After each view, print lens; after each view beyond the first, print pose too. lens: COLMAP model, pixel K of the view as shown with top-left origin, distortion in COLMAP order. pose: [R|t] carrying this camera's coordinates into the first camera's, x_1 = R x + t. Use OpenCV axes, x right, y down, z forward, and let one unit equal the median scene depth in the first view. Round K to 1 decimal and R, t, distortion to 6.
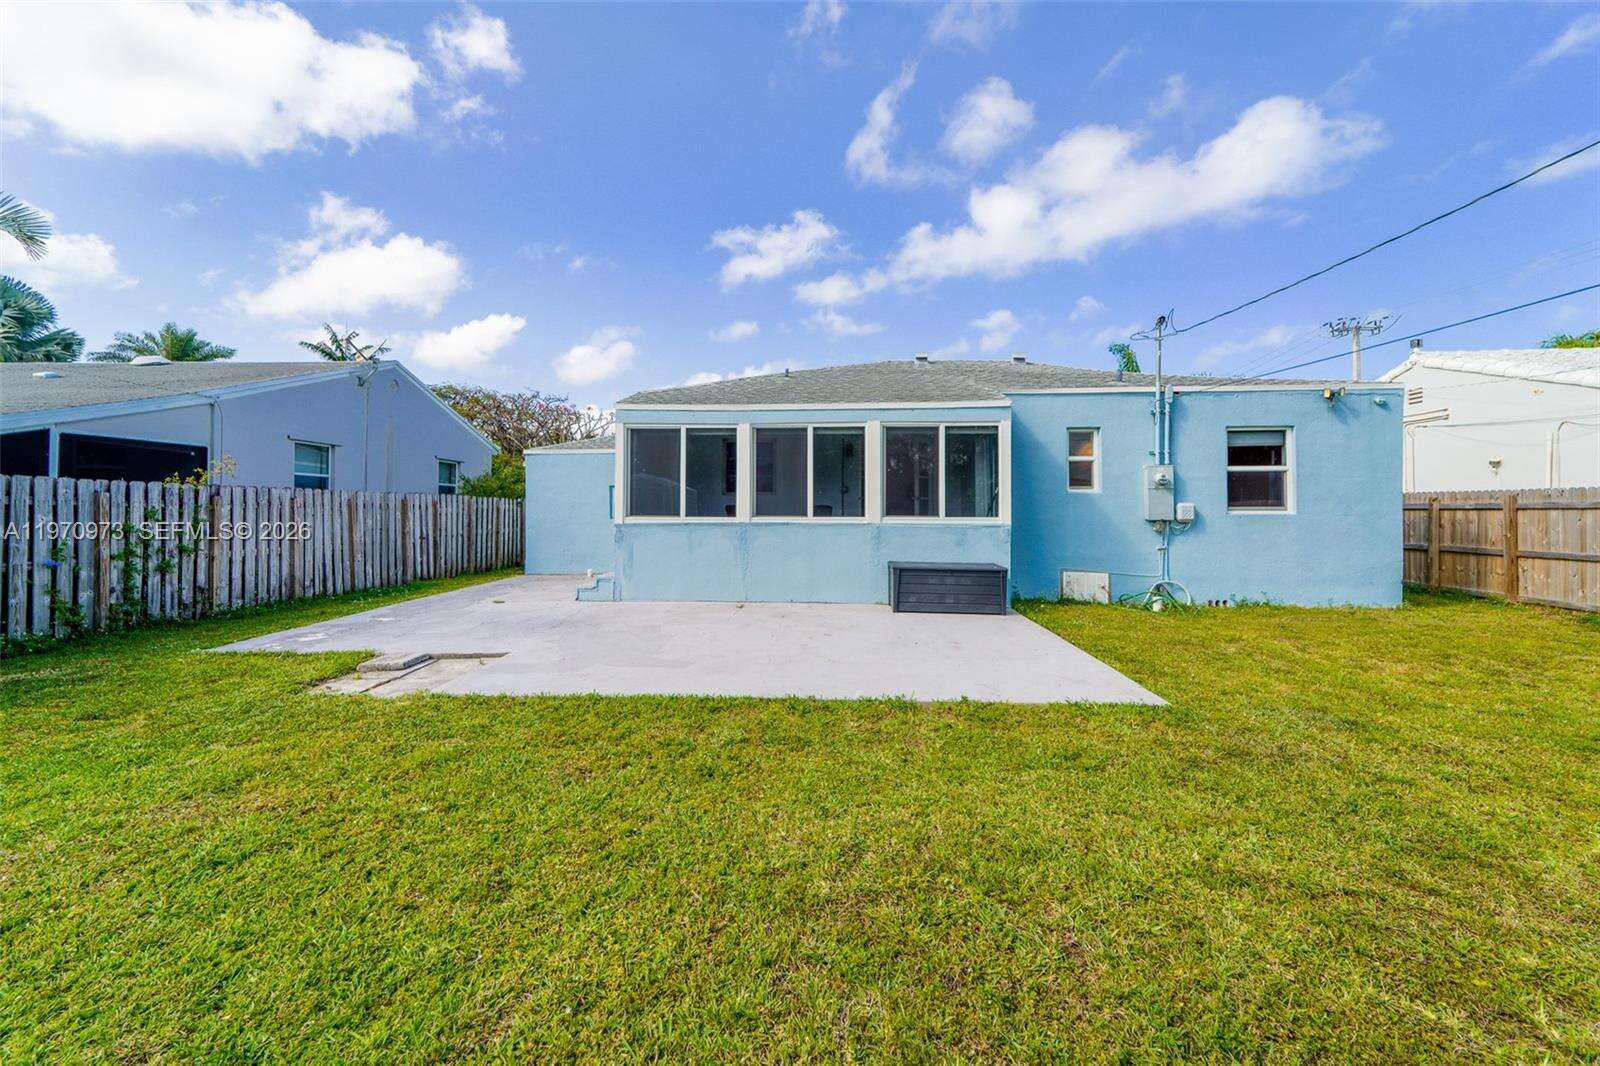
lens RADIAL K [[638.1, 0, 787.7], [0, 638.1, 488.7], [0, 0, 1]] dist [0.020952, -0.000119]
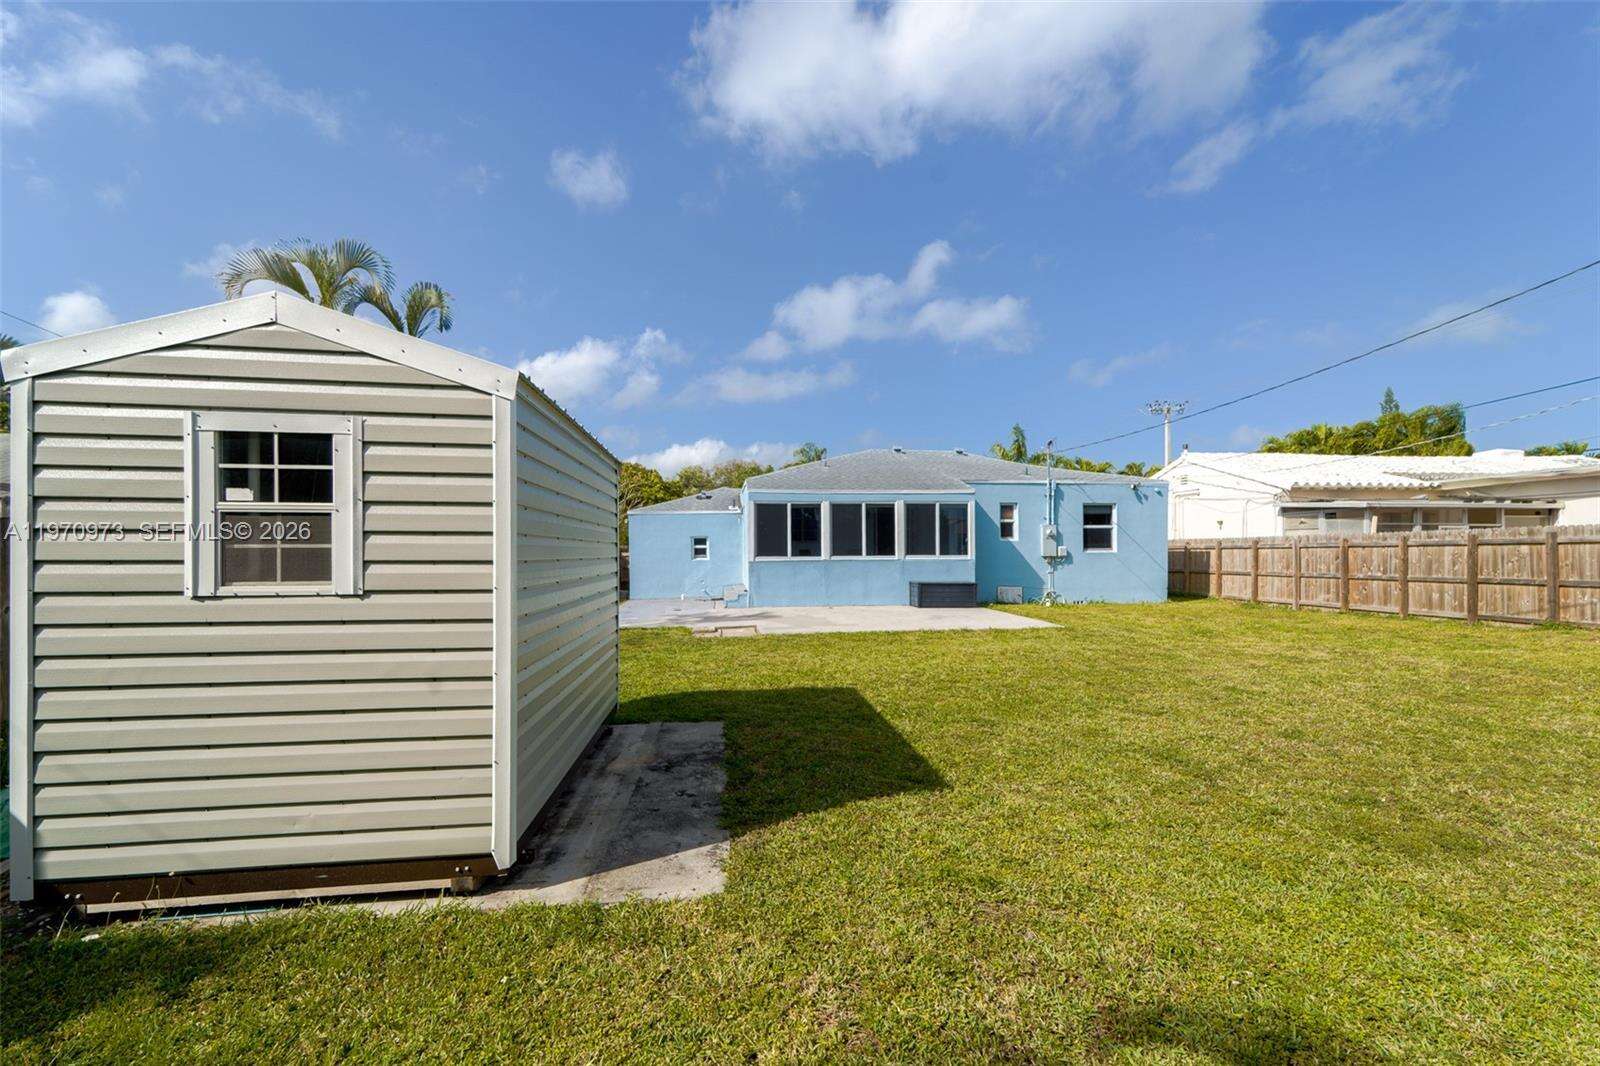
lens RADIAL K [[638.1, 0, 803.5], [0, 638.1, 543.2], [0, 0, 1]] dist [0.020952, -0.000119]
pose [[0.980880, -0.005654, 0.194534, -0.430964], [0.003852, 0.999946, 0.009642, -0.006395], [-0.194578, -0.008709, 0.980848, -0.599459]]
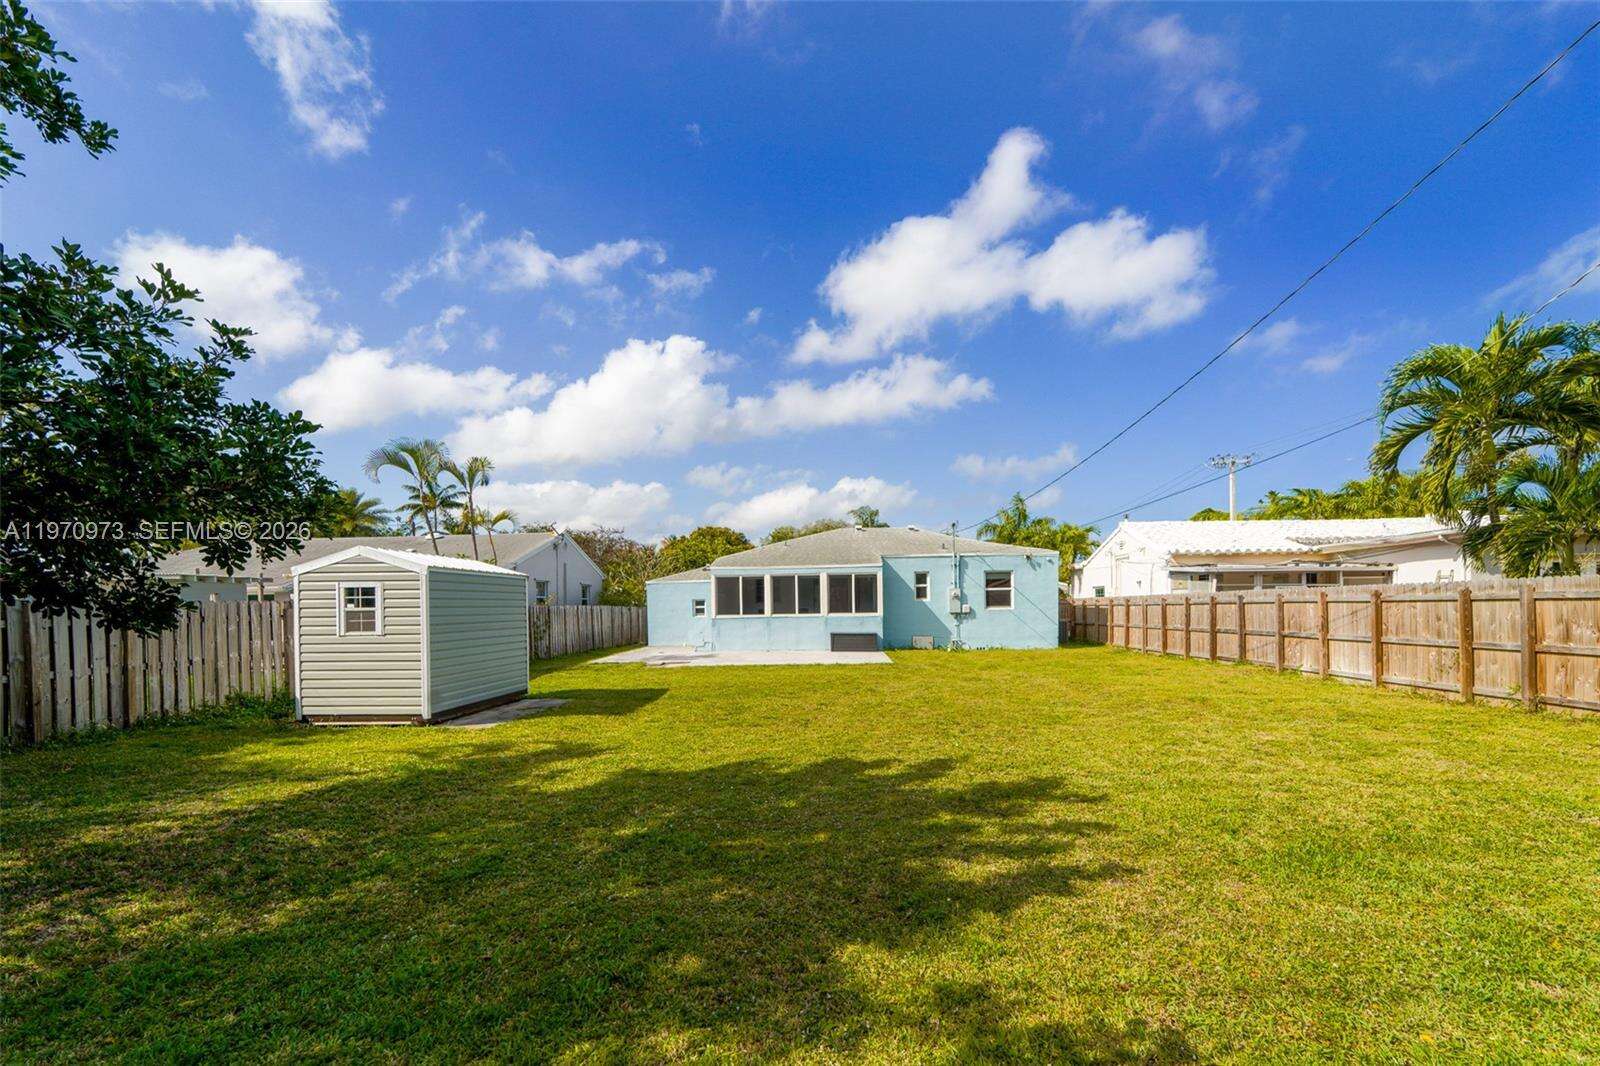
lens RADIAL K [[638.1, 0, 835.3], [0, 638.1, 594.4], [0, 0, 1]] dist [0.020952, -0.000119]
pose [[0.998096, -0.014268, 0.060003, 0.034838], [0.013895, 0.999882, 0.006616, -0.037923], [-0.060091, -0.005770, 0.998176, -1.262163]]
